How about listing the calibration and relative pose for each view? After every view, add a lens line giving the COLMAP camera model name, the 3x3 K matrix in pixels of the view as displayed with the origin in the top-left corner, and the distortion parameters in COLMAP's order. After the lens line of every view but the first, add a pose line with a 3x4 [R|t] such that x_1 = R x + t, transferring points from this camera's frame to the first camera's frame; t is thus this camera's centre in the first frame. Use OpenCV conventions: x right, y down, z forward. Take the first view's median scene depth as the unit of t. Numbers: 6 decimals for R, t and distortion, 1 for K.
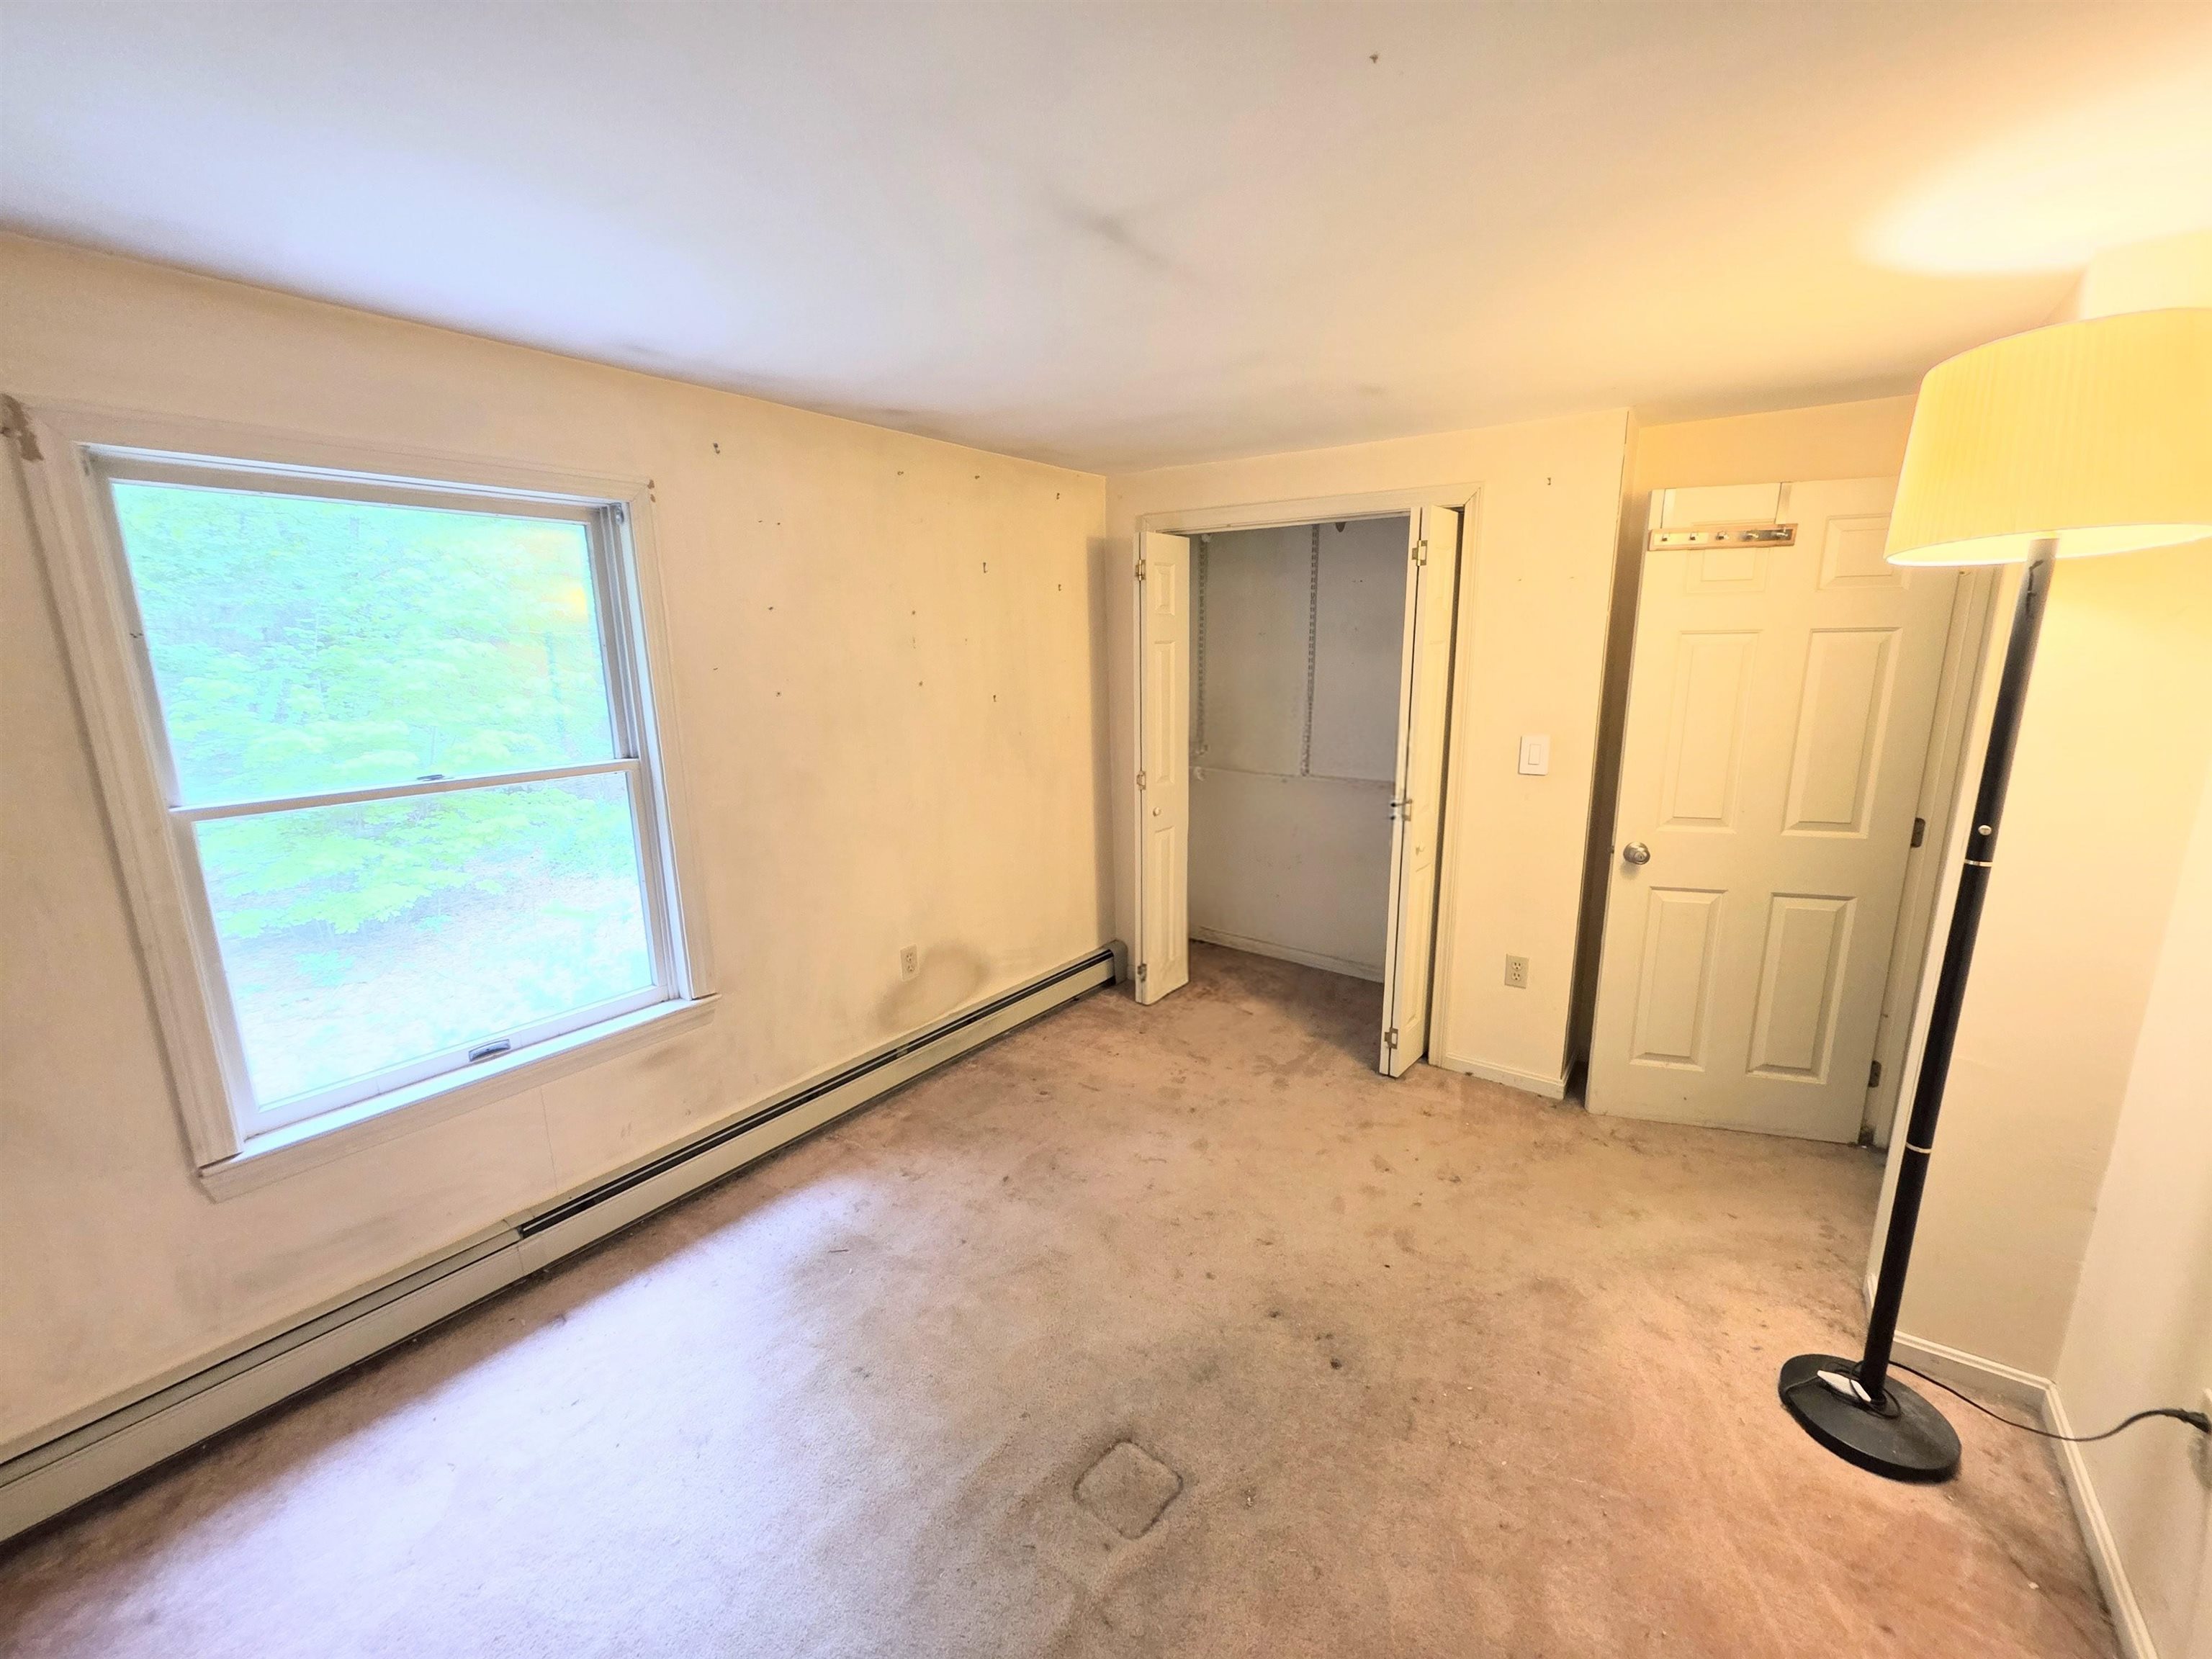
lens RADIAL K [[891.2, 0, 1116.6], [0, 891.2, 830.4], [0, 0, 1]] dist [0.004493, 0.000426]
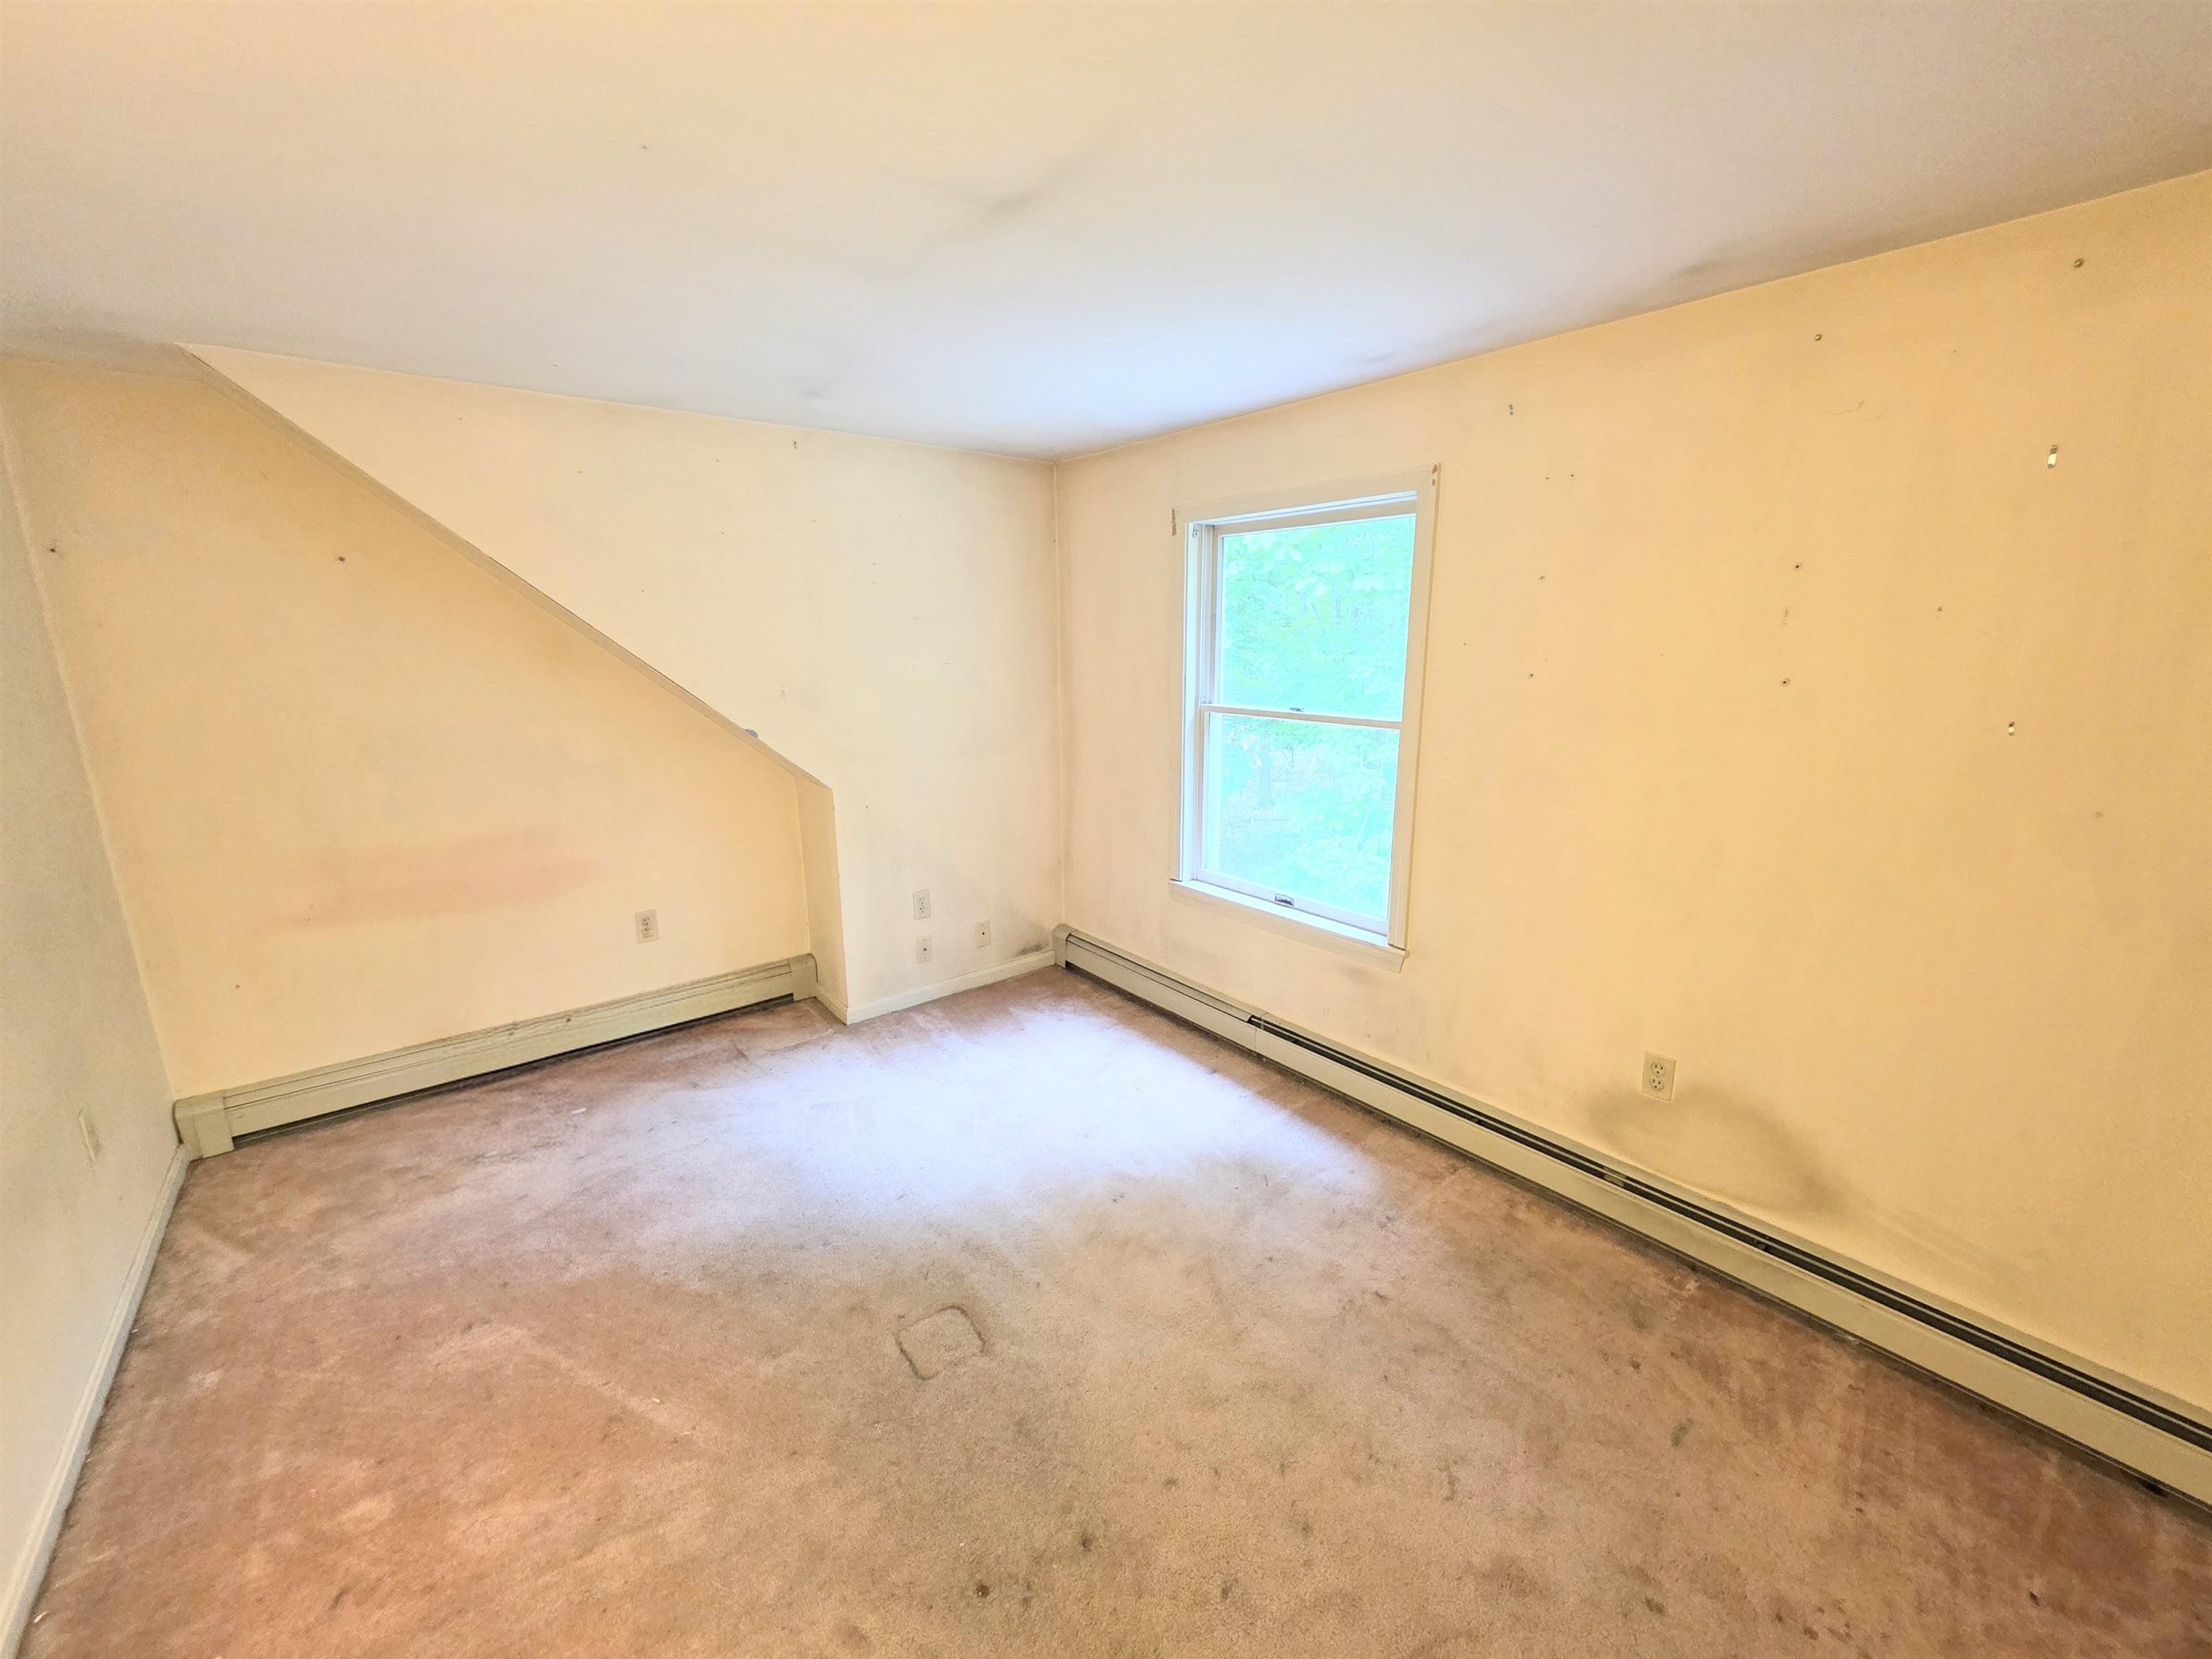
lens RADIAL K [[891.2, 0, 1115.6], [0, 891.2, 827.1], [0, 0, 1]] dist [0.004493, 0.000426]
pose [[-0.243534, 0.219499, -0.944728, 0.613480], [-0.201208, 0.941430, 0.270600, -0.175053], [0.948792, 0.255987, -0.185105, 0.847564]]
